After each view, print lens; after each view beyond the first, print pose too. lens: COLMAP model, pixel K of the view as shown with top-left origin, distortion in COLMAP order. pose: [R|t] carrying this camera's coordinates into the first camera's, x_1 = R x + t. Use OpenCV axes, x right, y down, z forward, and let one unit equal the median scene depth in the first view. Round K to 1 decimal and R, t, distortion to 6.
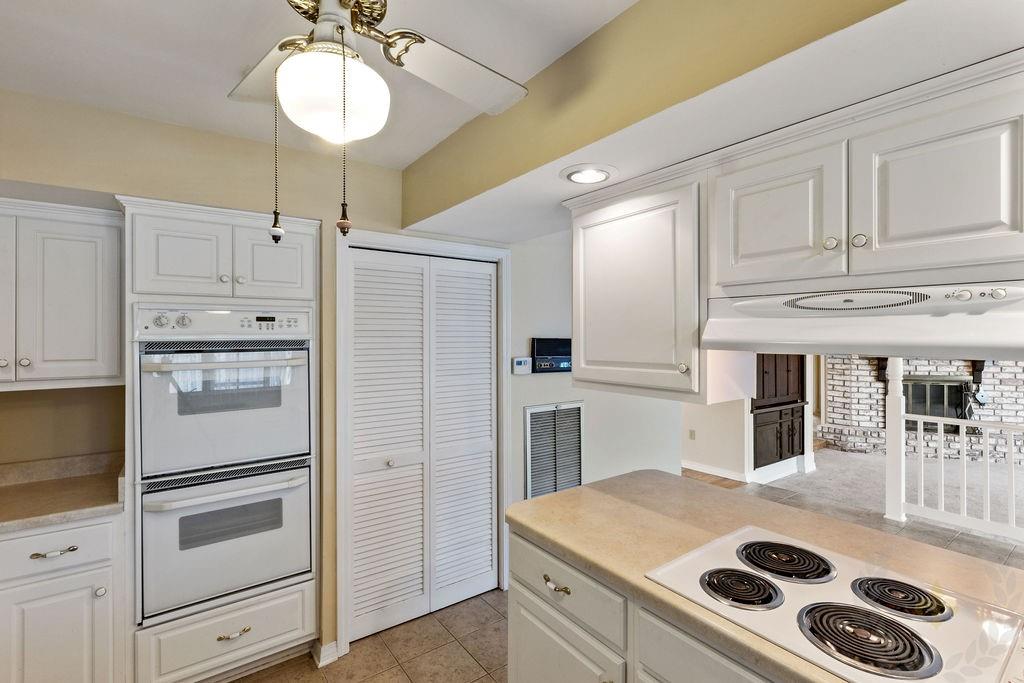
lens RADIAL K [[466.1, 0, 517.3], [0, 466.1, 337.6], [0, 0, 1]] dist [0.000387, -0.001148]
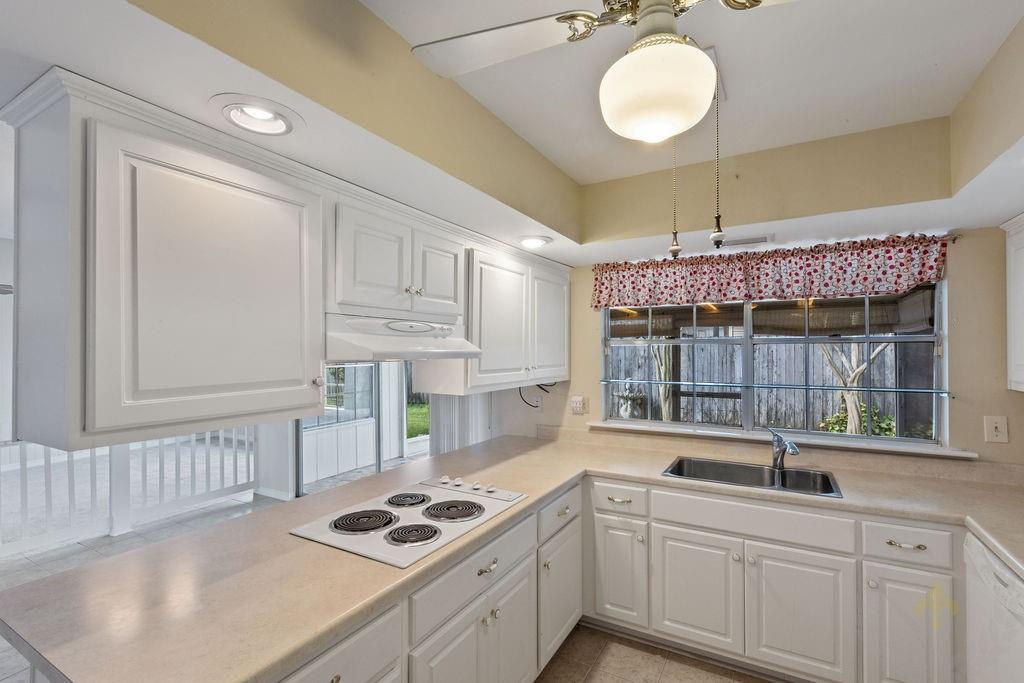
lens RADIAL K [[466.1, 0, 516.5], [0, 466.1, 348.0], [0, 0, 1]] dist [0.000387, -0.001148]
pose [[-0.414189, 0.002359, 0.910188, -0.838588], [0.008582, 0.999962, 0.001314, -0.003296], [-0.910150, 0.008355, -0.414194, 1.225020]]
